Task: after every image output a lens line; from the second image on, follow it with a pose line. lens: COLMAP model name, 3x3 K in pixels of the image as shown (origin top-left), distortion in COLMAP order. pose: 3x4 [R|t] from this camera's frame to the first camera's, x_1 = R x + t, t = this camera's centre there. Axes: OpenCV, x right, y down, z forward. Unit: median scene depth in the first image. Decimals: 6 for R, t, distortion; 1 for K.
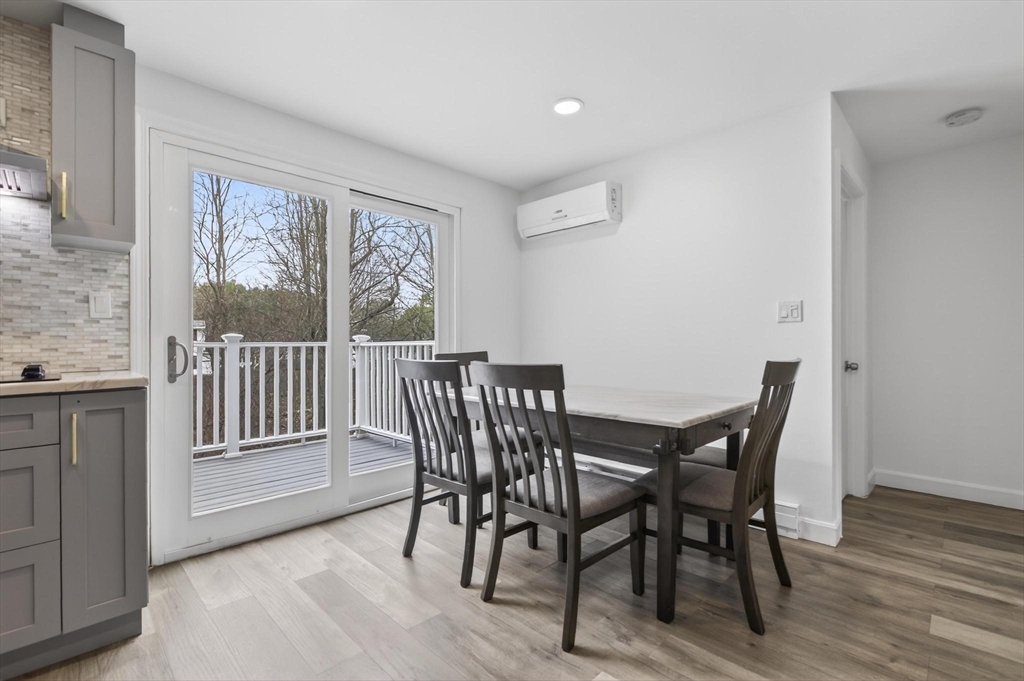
lens RADIAL K [[455.9, 0, 505.1], [0, 455.9, 345.2], [0, 0, 1]] dist [-0.007117, 0.006045]
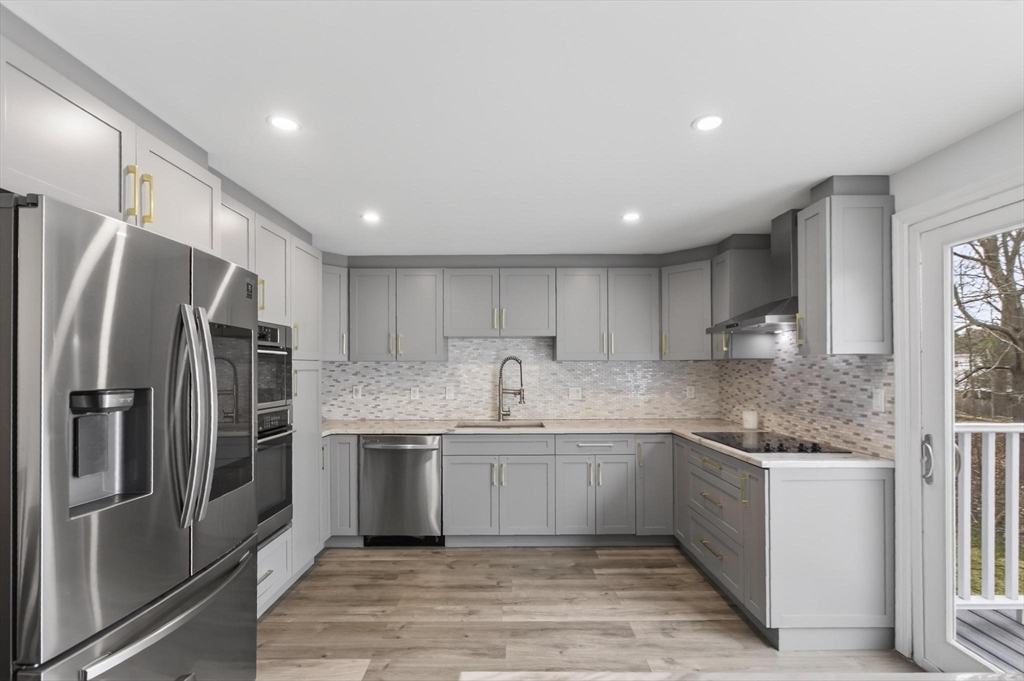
lens RADIAL K [[455.9, 0, 510.7], [0, 455.9, 368.1], [0, 0, 1]] dist [-0.007117, 0.006045]
pose [[-0.701708, 0.005228, -0.712445, 0.409643], [-0.000103, 0.999972, 0.007440, -0.123670], [0.712464, 0.005294, -0.701688, 0.789381]]
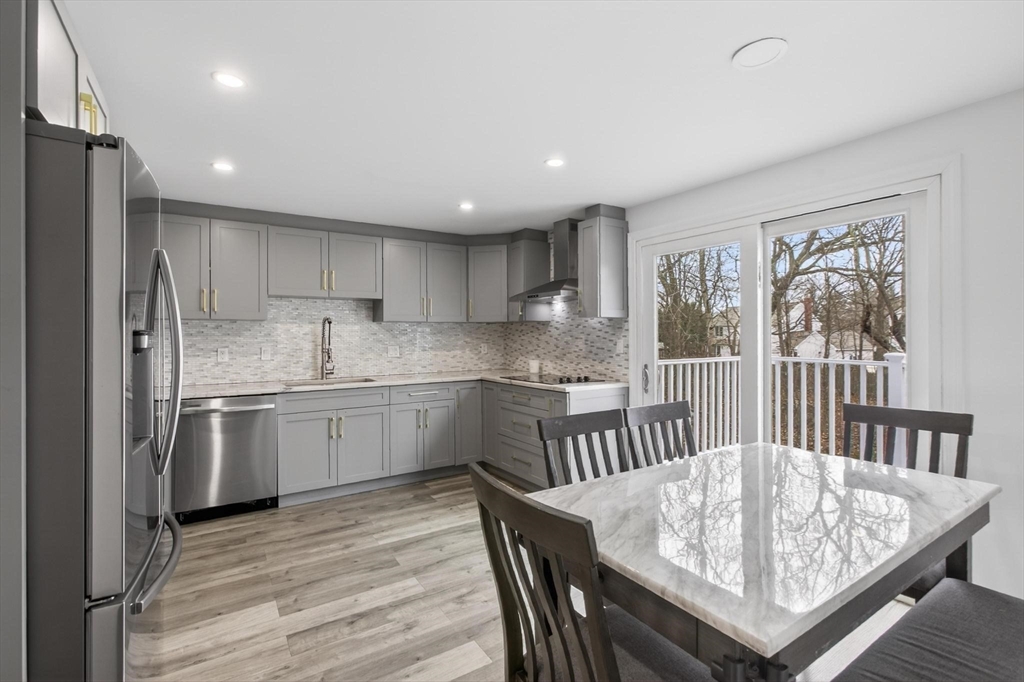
lens RADIAL K [[455.9, 0, 511.7], [0, 455.9, 337.5], [0, 0, 1]] dist [-0.007117, 0.006045]
pose [[-0.209730, 0.010305, -0.977705, 0.713424], [-0.002439, 0.999936, 0.011063, -0.099929], [0.977756, 0.004705, -0.209691, 0.661108]]
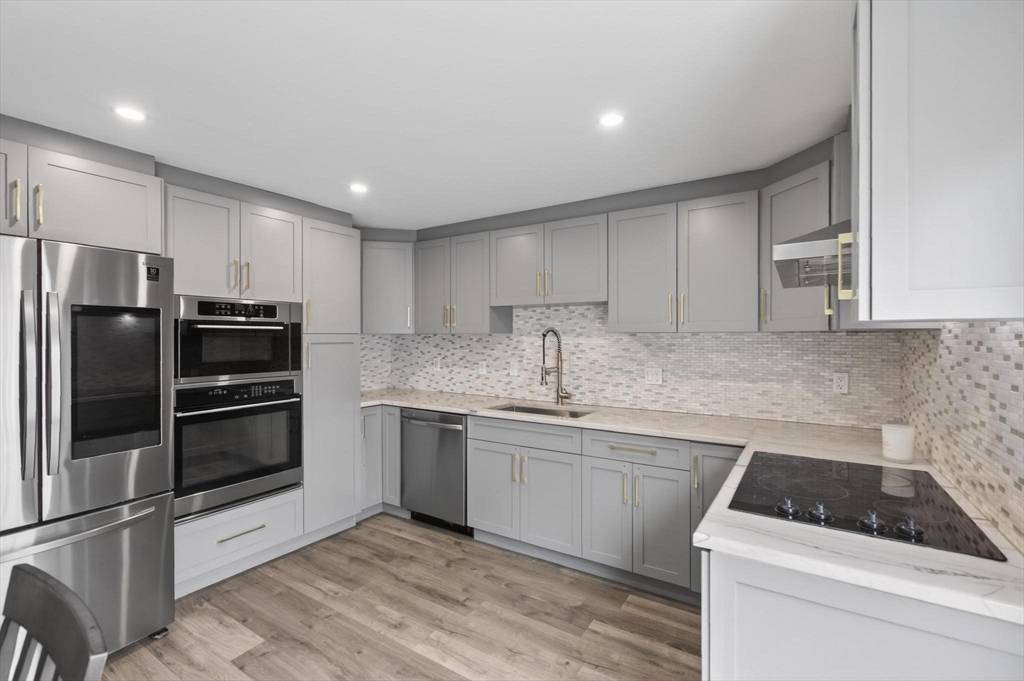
lens RADIAL K [[455.9, 0, 514.3], [0, 455.9, 340.2], [0, 0, 1]] dist [-0.007117, 0.006045]
pose [[-0.975558, 0.003834, -0.219707, -0.196421], [0.000791, 0.999903, 0.013938, -0.133164], [0.219739, 0.013423, -0.975466, 0.902348]]
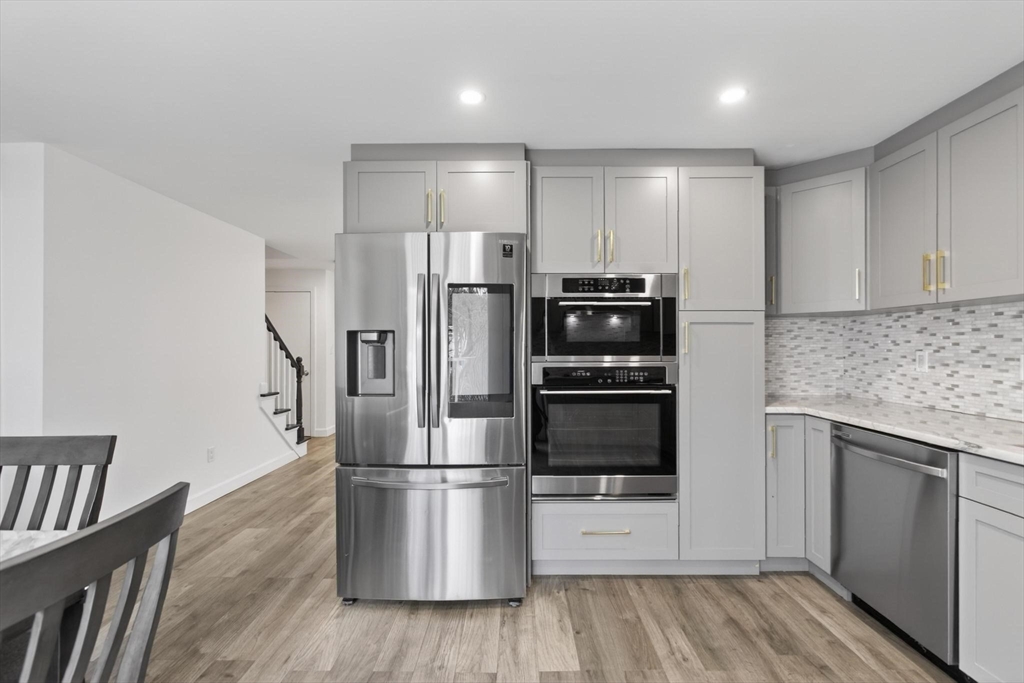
lens RADIAL K [[455.9, 0, 517.7], [0, 455.9, 346.9], [0, 0, 1]] dist [-0.007117, 0.006045]
pose [[-0.712694, 0.002776, 0.701470, -0.332686], [0.007534, 0.999965, 0.003698, -0.072870], [-0.701435, 0.007920, -0.712690, 0.590011]]
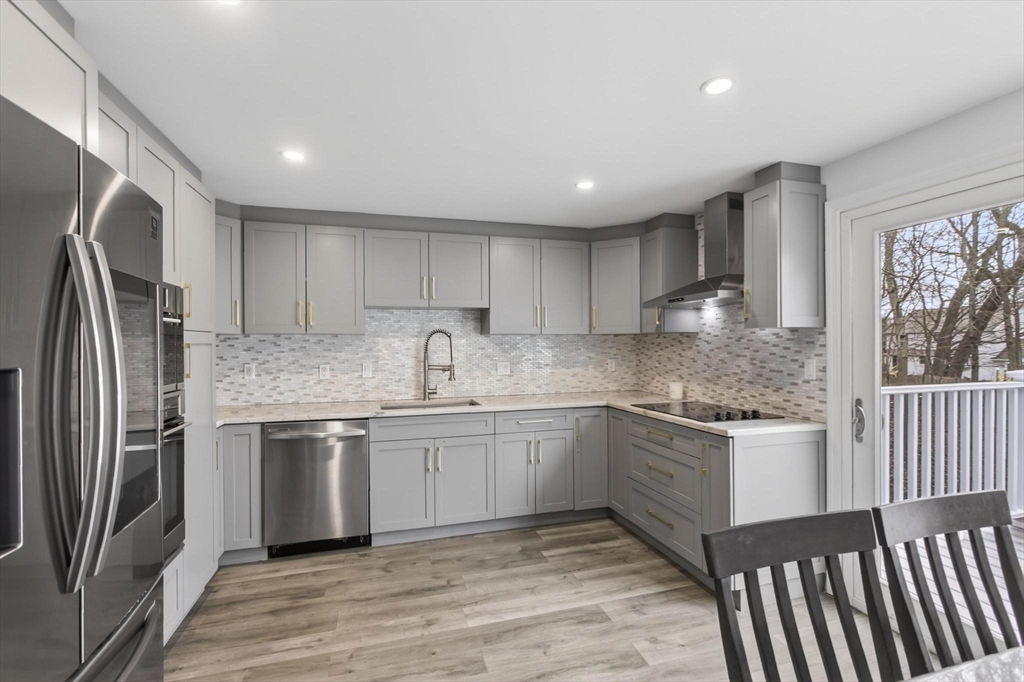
lens RADIAL K [[455.9, 0, 512.1], [0, 455.9, 343.2], [0, 0, 1]] dist [-0.007117, 0.006045]
pose [[-0.475656, 0.005385, -0.879615, 0.442609], [0.000163, 0.999982, 0.006034, -0.117681], [0.879631, 0.002727, -0.475648, 0.600318]]
